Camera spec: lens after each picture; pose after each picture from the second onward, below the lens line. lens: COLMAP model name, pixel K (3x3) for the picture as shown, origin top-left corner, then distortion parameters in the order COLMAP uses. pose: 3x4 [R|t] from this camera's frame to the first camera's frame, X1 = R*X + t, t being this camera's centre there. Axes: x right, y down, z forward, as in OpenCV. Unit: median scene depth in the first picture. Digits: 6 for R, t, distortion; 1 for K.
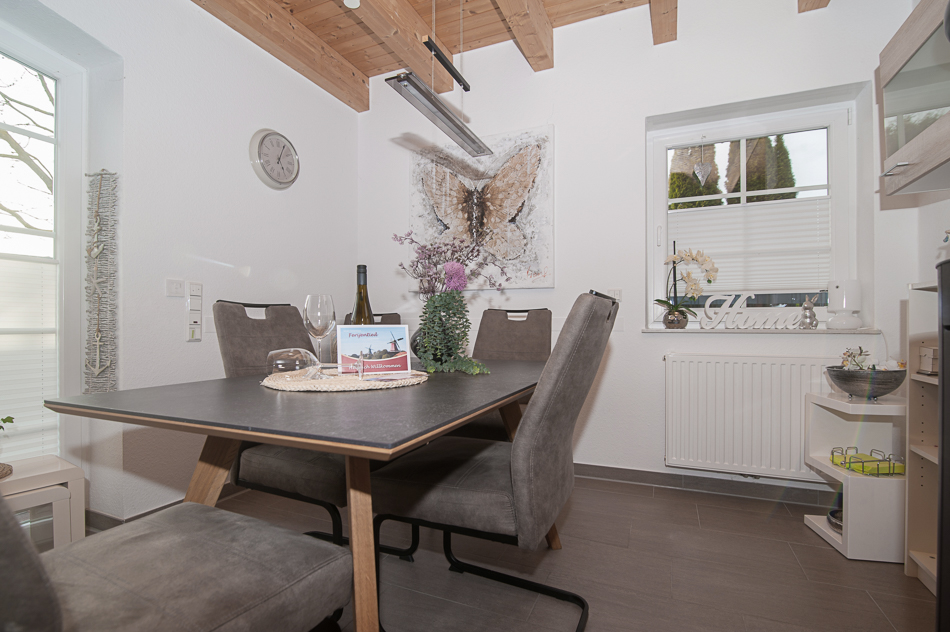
lens RADIAL K [[425.3, 0, 479.1], [0, 425.3, 326.3], [0, 0, 1]] dist [-0.002681, 0.000142]
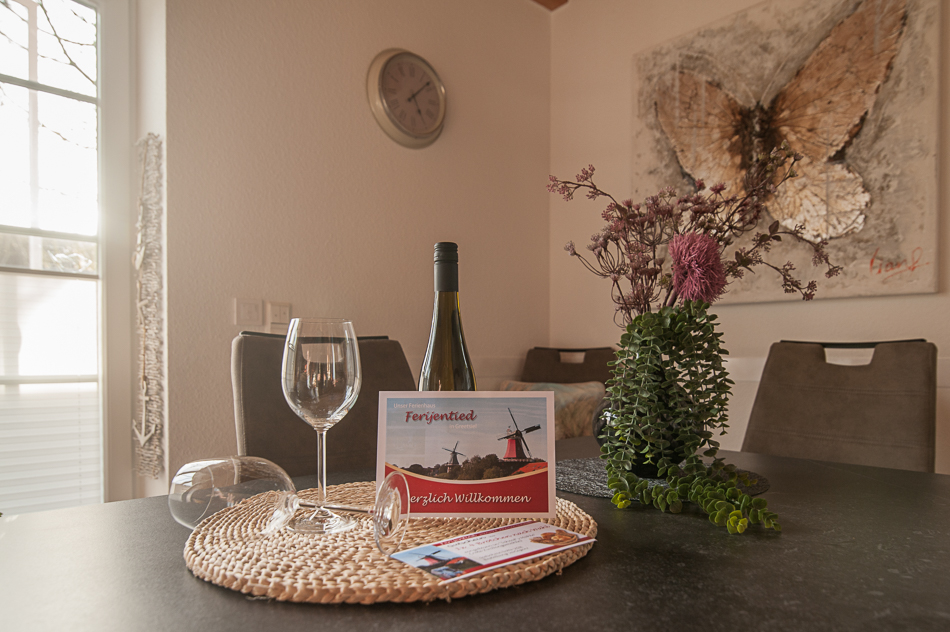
lens RADIAL K [[578.5, 0, 545.3], [0, 578.5, 372.3], [0, 0, 1]] dist [-0.015684, -0.000224]
pose [[0.932371, 0.013715, -0.361243, 0.008864], [-0.005831, 0.999721, 0.022906, -0.019239], [0.361456, -0.019250, 0.932190, 0.298677]]
